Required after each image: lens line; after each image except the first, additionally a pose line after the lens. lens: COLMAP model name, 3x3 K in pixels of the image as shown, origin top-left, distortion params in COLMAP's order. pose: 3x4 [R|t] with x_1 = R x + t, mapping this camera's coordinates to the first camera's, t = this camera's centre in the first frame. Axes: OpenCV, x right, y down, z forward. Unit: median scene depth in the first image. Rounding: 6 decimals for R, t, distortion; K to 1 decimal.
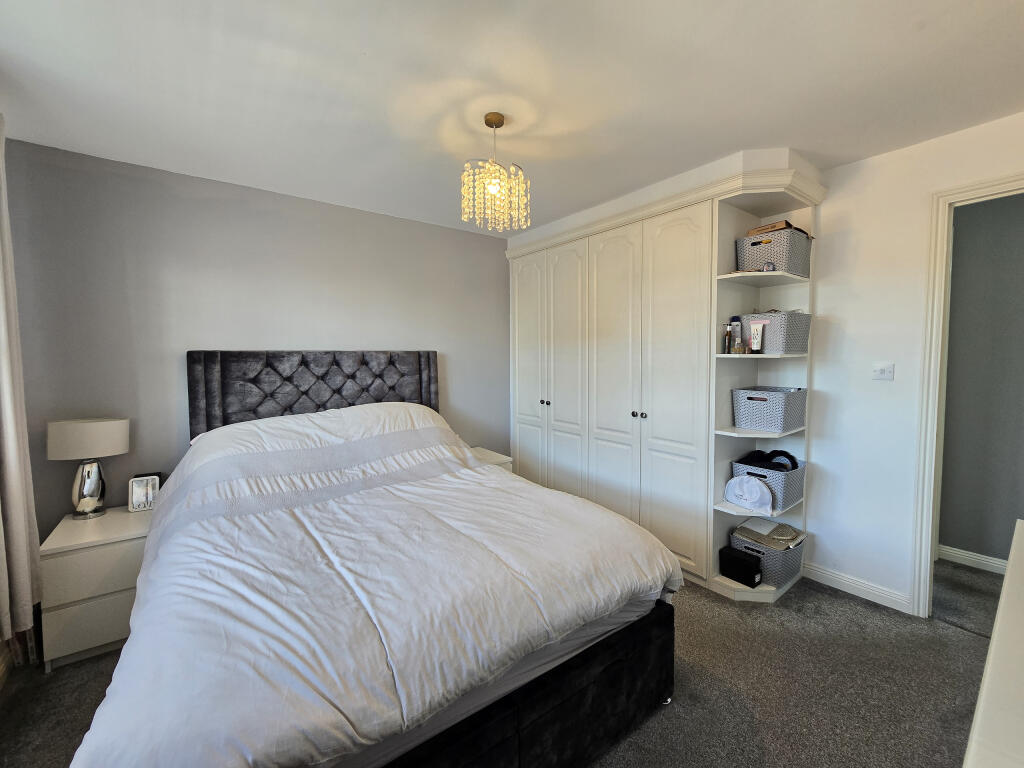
lens RADIAL K [[418.5, 0, 513.1], [0, 418.5, 378.4], [0, 0, 1]] dist [-0.003666, -0.000577]
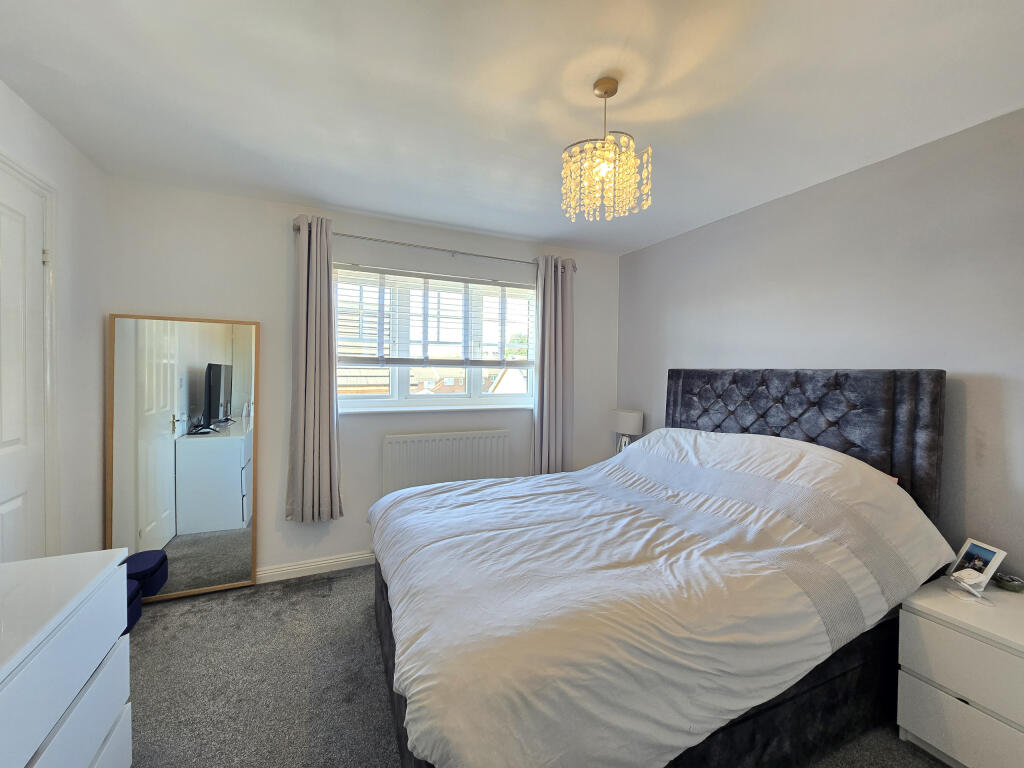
lens RADIAL K [[418.5, 0, 510.7], [0, 418.5, 379.7], [0, 0, 1]] dist [-0.003666, -0.000577]
pose [[-0.198185, 0.024975, -0.979846, 0.529407], [-0.068518, 0.996877, 0.039268, -0.043357], [0.977767, 0.074920, -0.195854, 0.667845]]
